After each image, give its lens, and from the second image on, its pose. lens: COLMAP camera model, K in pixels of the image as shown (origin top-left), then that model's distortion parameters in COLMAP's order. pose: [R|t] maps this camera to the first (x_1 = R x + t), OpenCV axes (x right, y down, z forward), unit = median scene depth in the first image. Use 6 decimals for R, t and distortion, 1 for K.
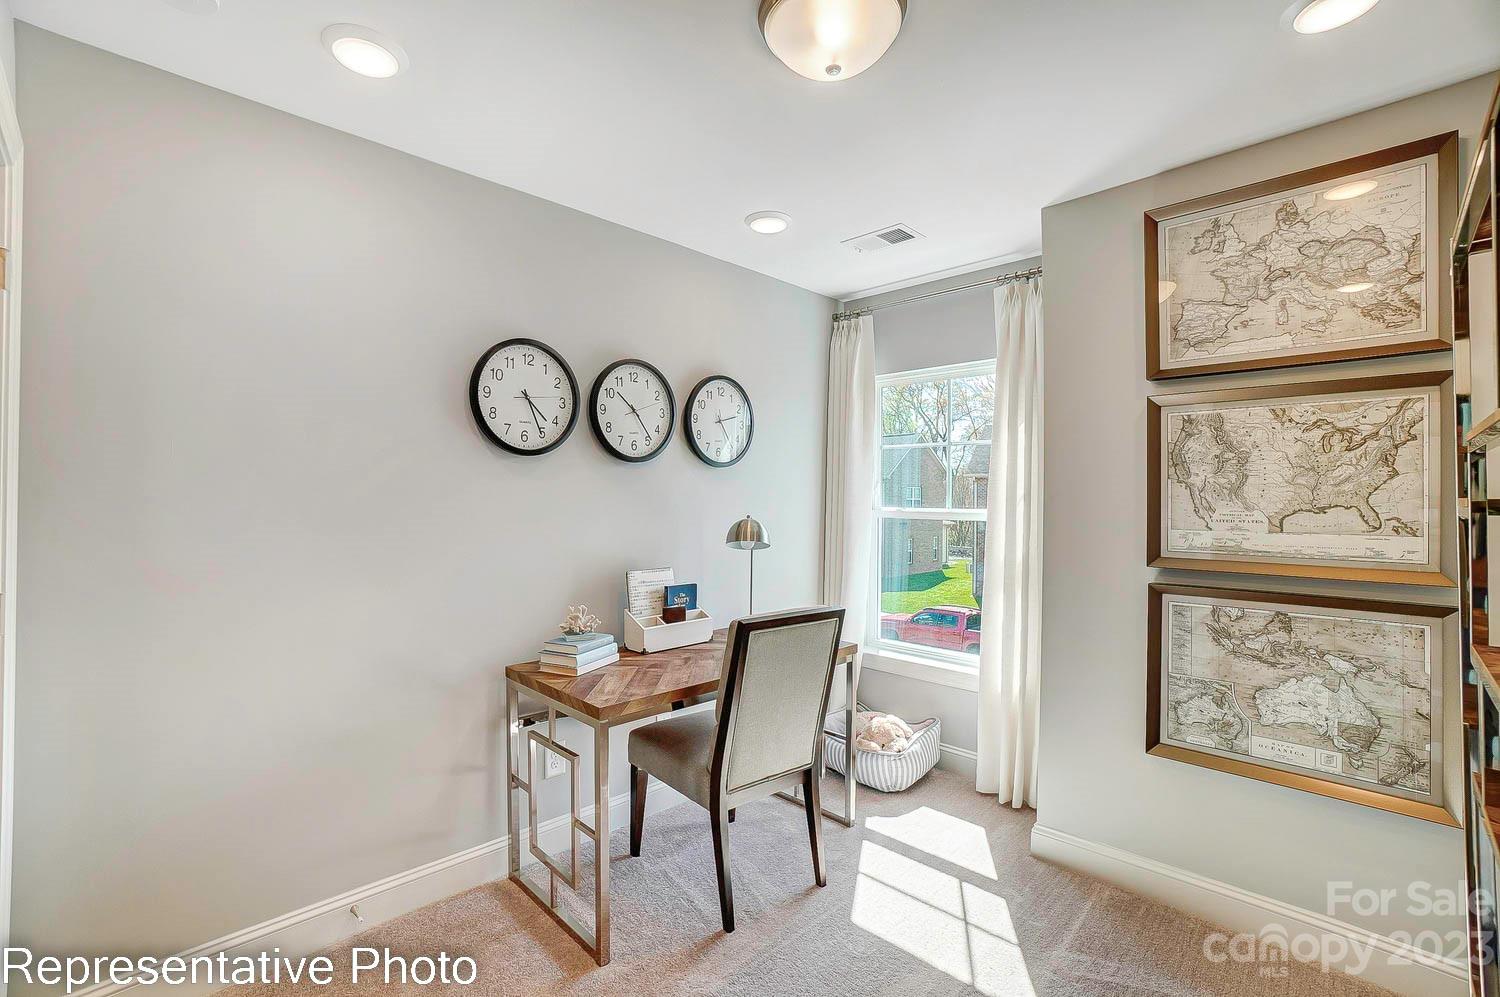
lens RADIAL K [[650.8, 0, 707.2], [0, 650.8, 491.9], [0, 0, 1]] dist [-0.067327, 0.019370]
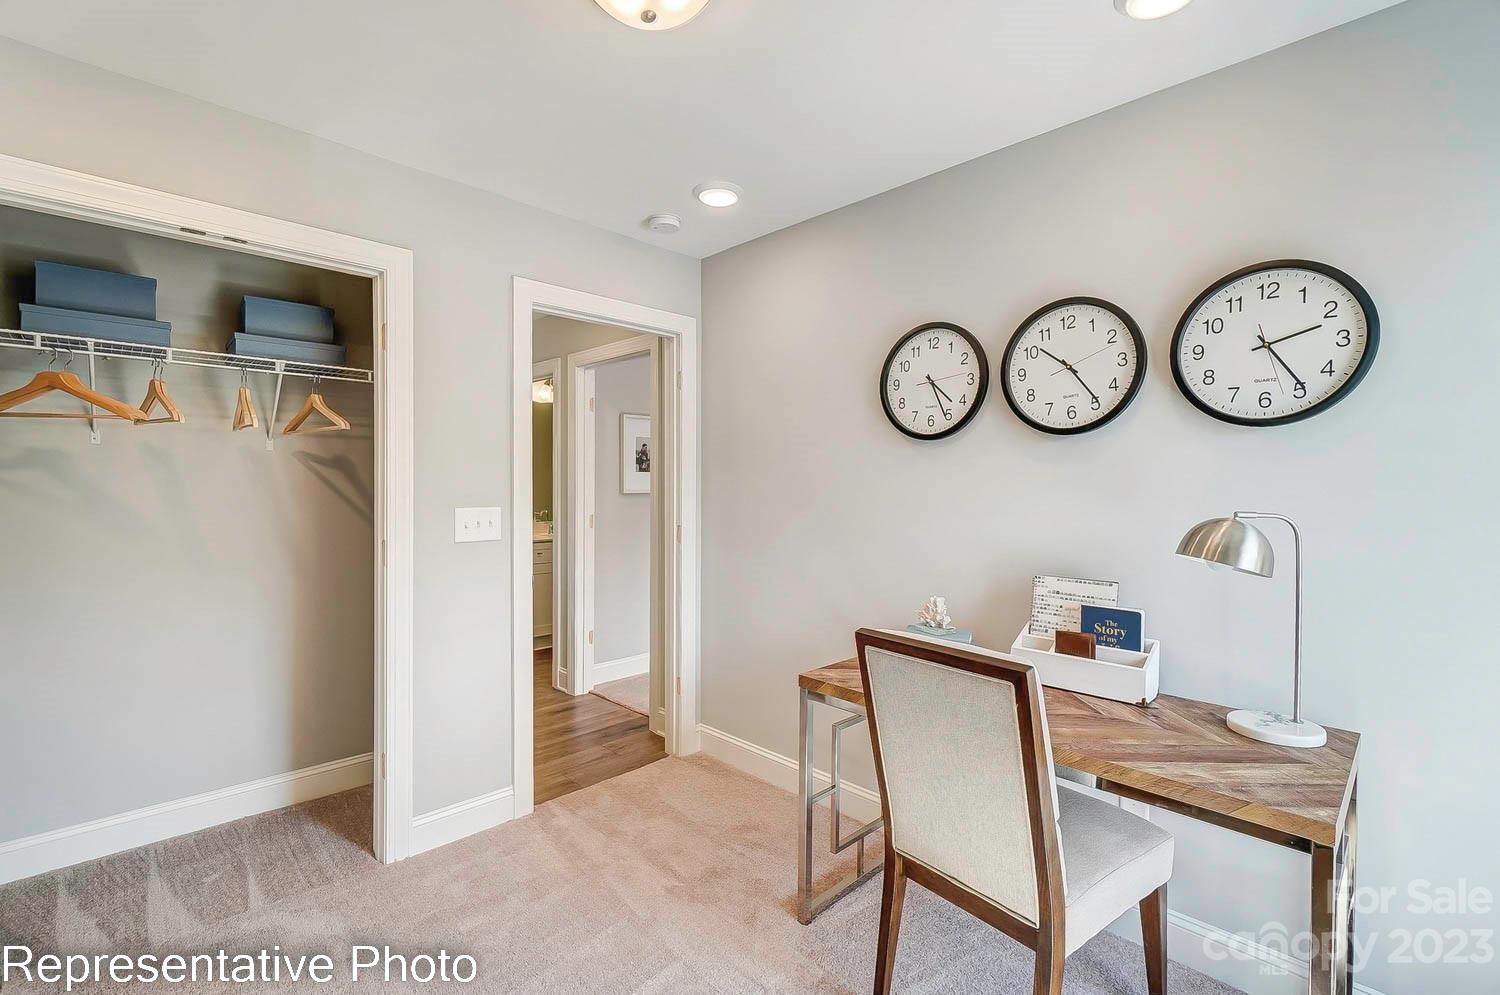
lens RADIAL K [[650.8, 0, 707.2], [0, 650.8, 490.9], [0, 0, 1]] dist [-0.067327, 0.019370]
pose [[-0.029338, 0.002642, -0.999566, 1.209851], [0.004085, 0.999988, 0.002523, 0.030570], [0.999561, -0.004009, -0.029349, 1.137475]]
